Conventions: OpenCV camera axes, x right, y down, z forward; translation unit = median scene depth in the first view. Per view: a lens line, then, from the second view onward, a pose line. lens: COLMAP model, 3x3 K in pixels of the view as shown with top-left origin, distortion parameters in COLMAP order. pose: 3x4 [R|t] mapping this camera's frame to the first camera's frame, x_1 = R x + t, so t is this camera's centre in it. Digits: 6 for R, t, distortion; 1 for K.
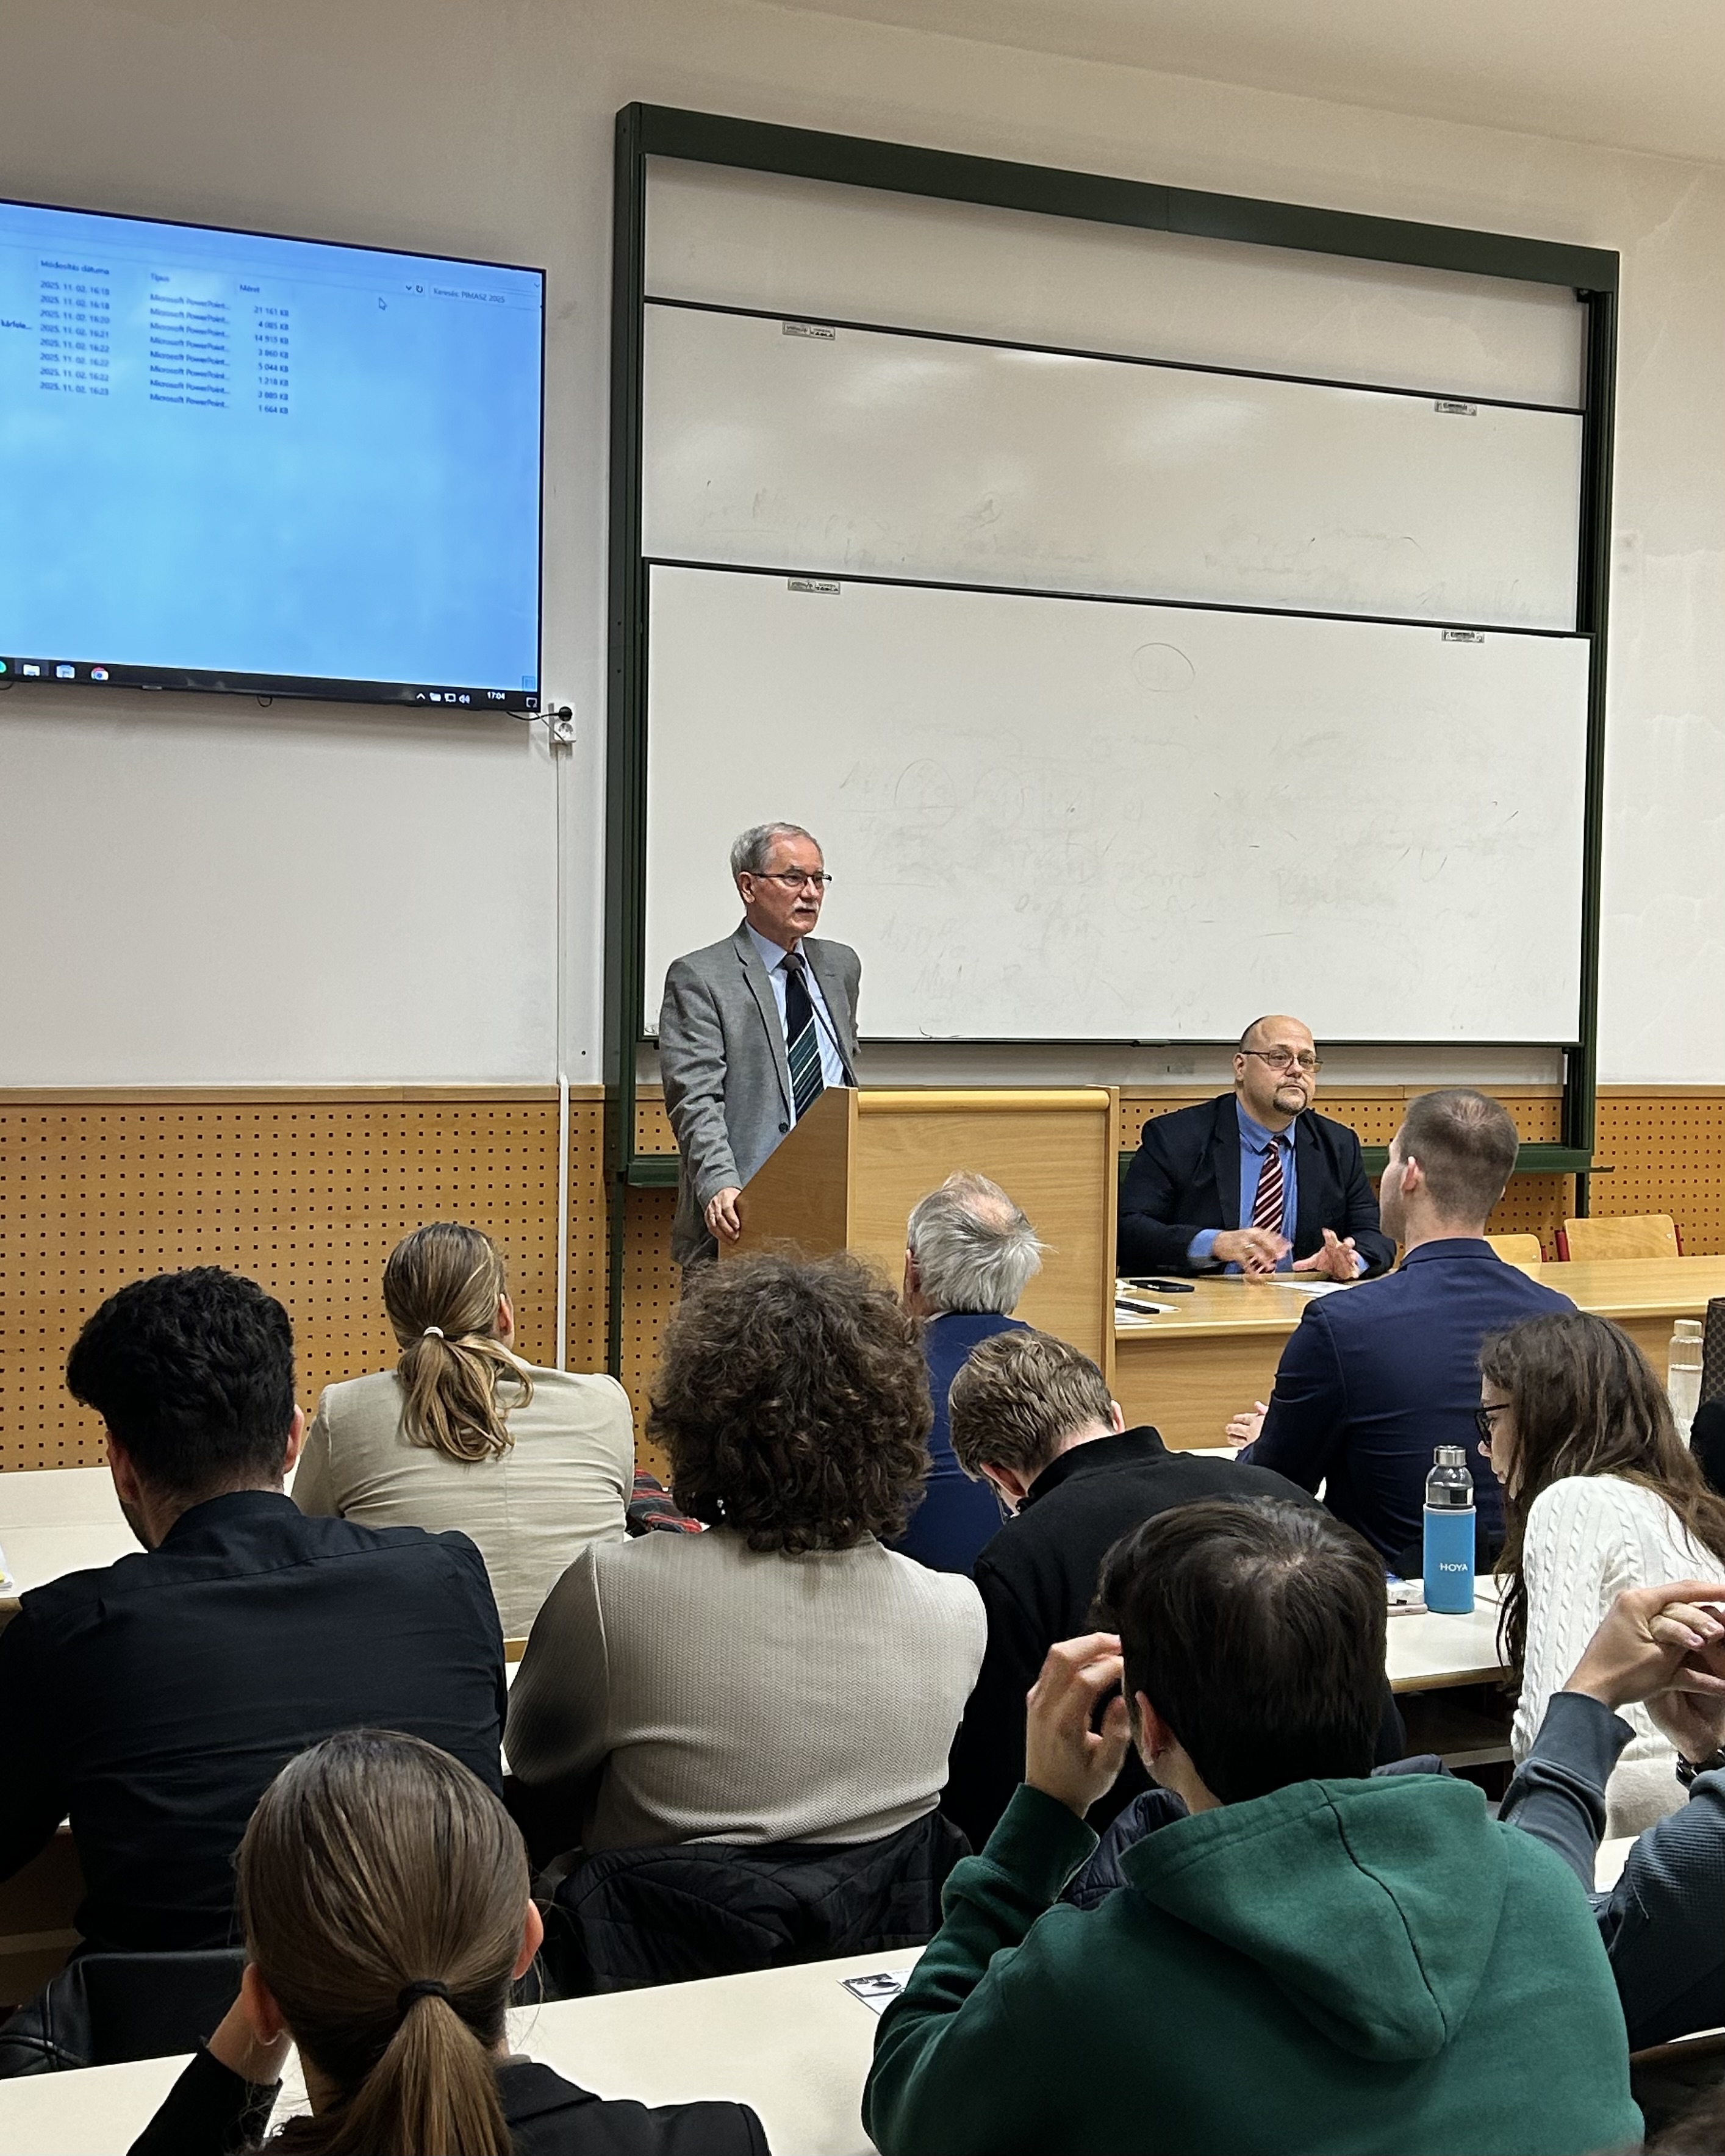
lens RADIAL K [[2959.5, 0, 862.5], [0, 2959.5, 1078.0], [0, 0, 1]] dist [0.228584, -0.818686]
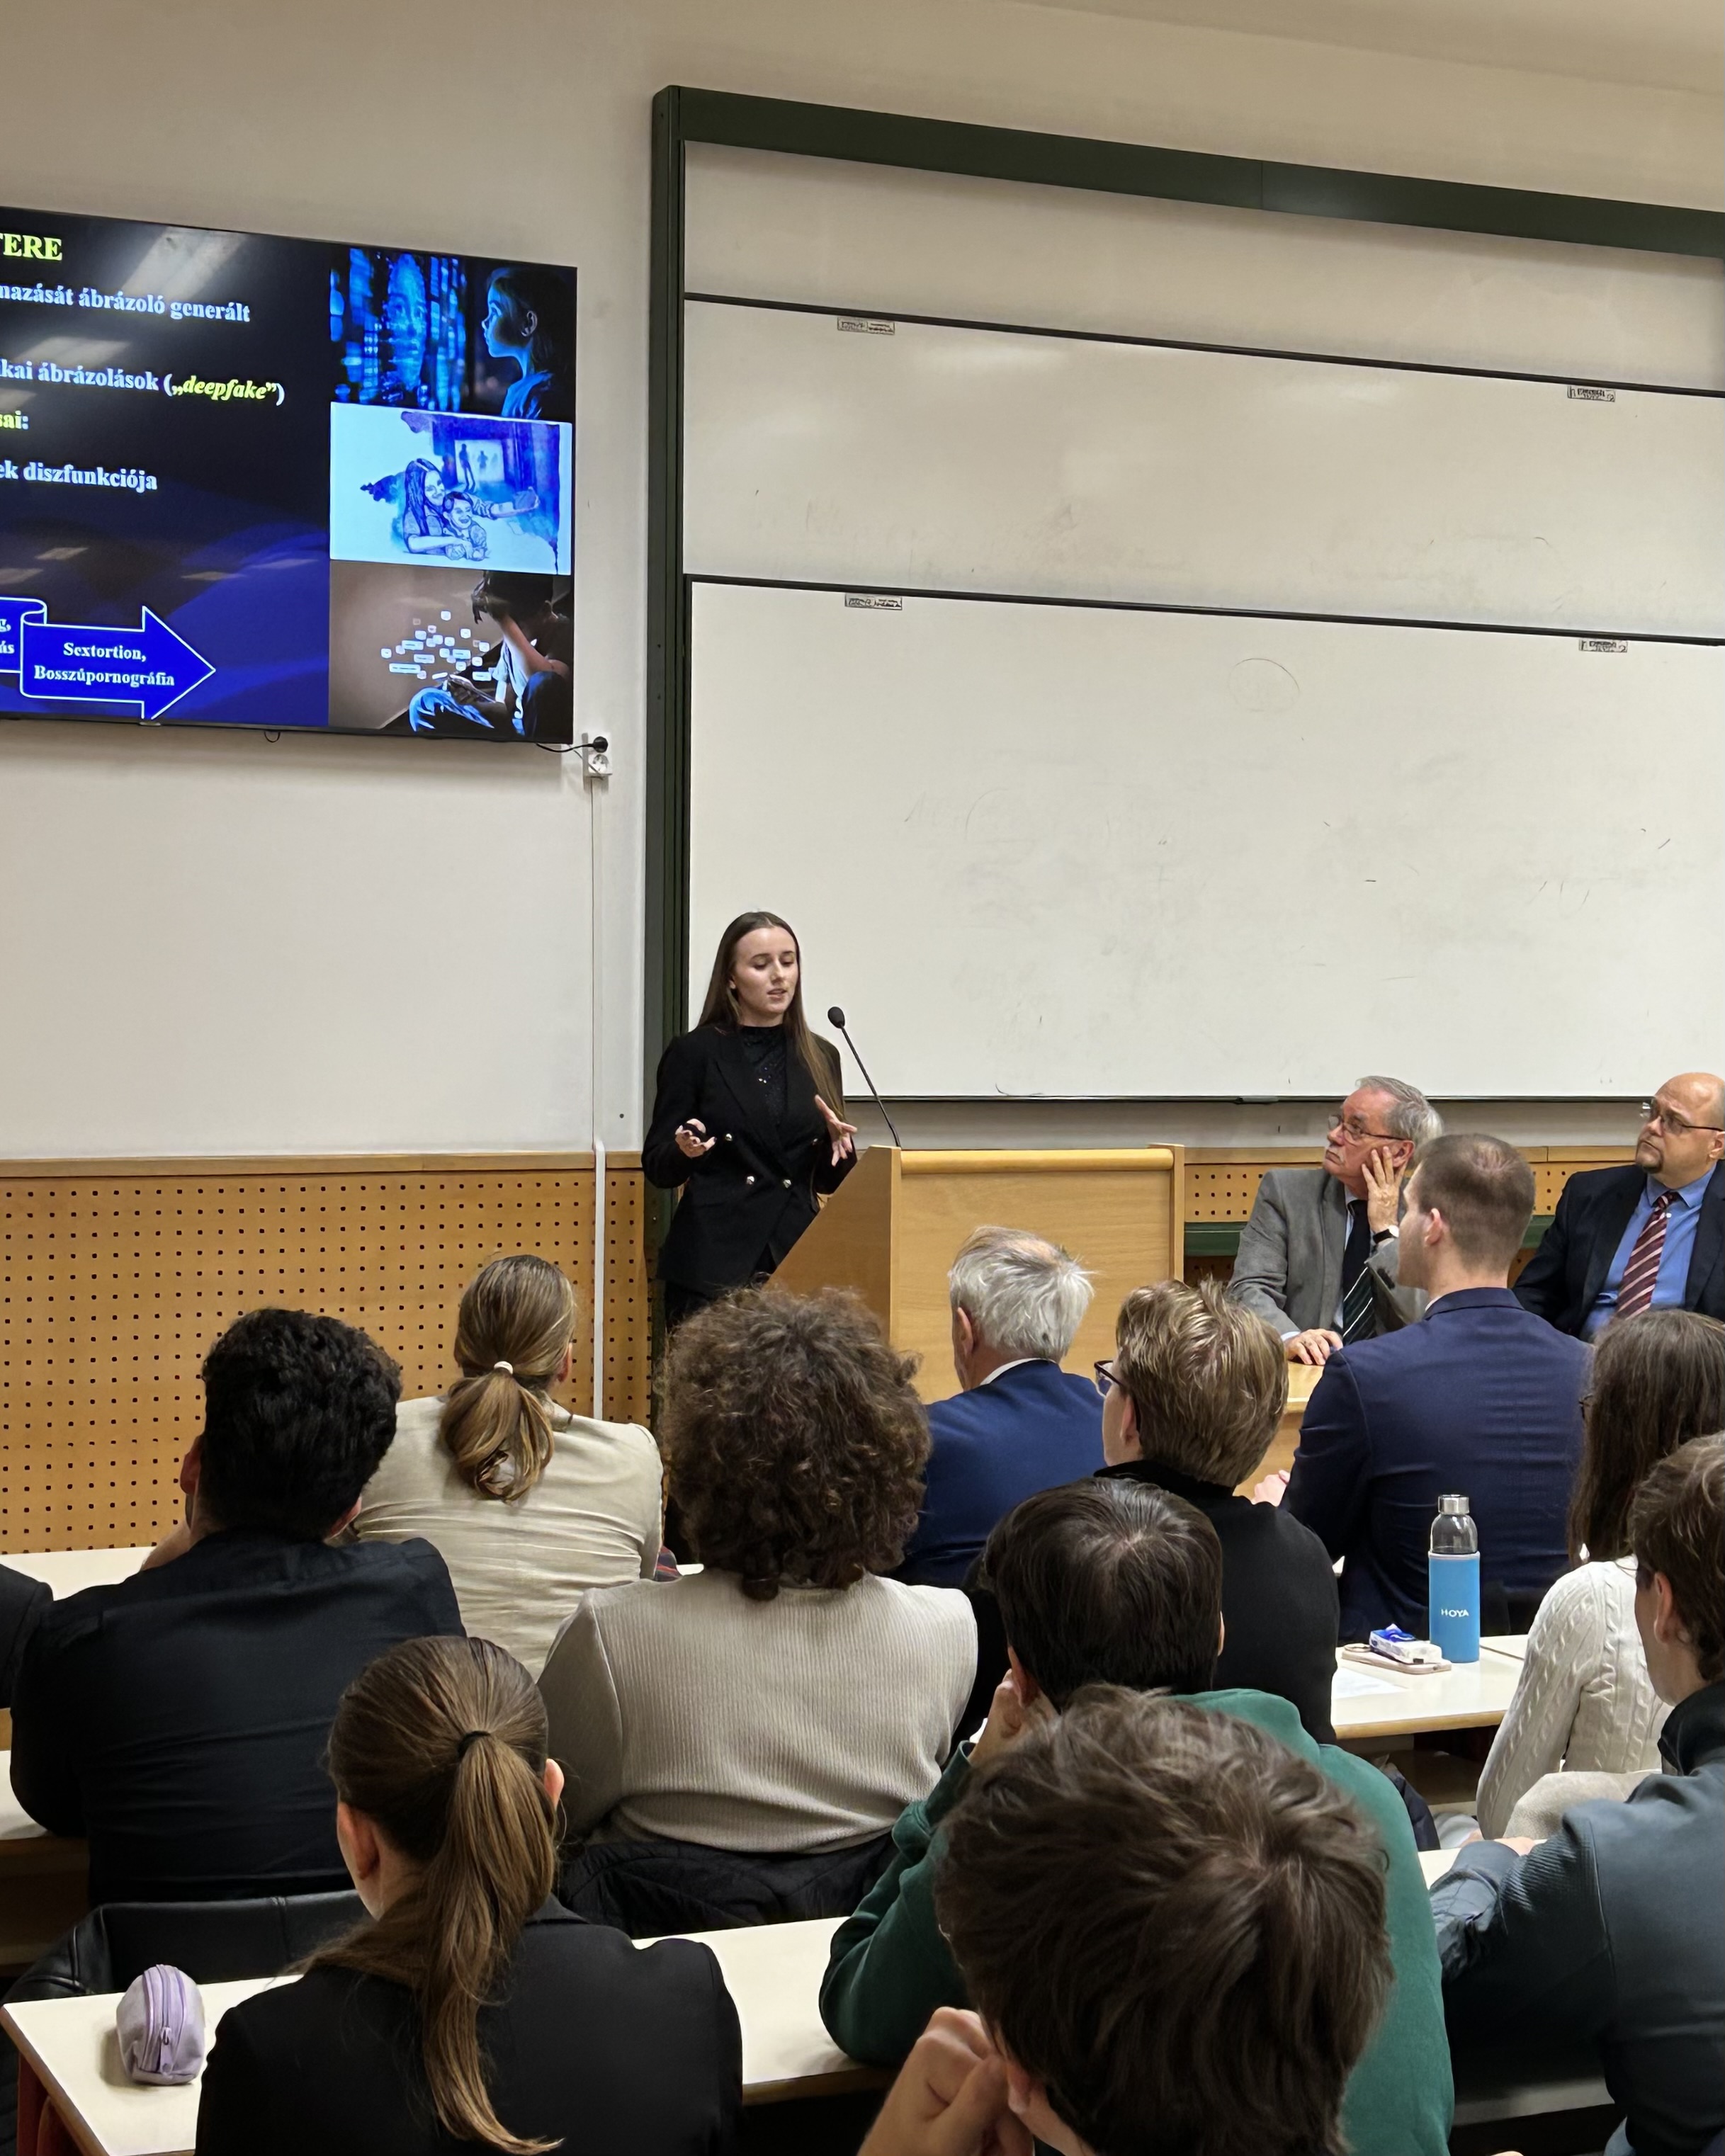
lens RADIAL K [[3730.8, 0, 965.5], [0, 3730.8, 992.6], [0, 0, 1]] dist [0.252782, -1.112326]
pose [[0.999863, -0.008839, -0.014006, 0.028182], [0.008208, 0.998976, -0.044491, 0.005779], [0.014385, 0.044370, 0.998912, -0.145701]]
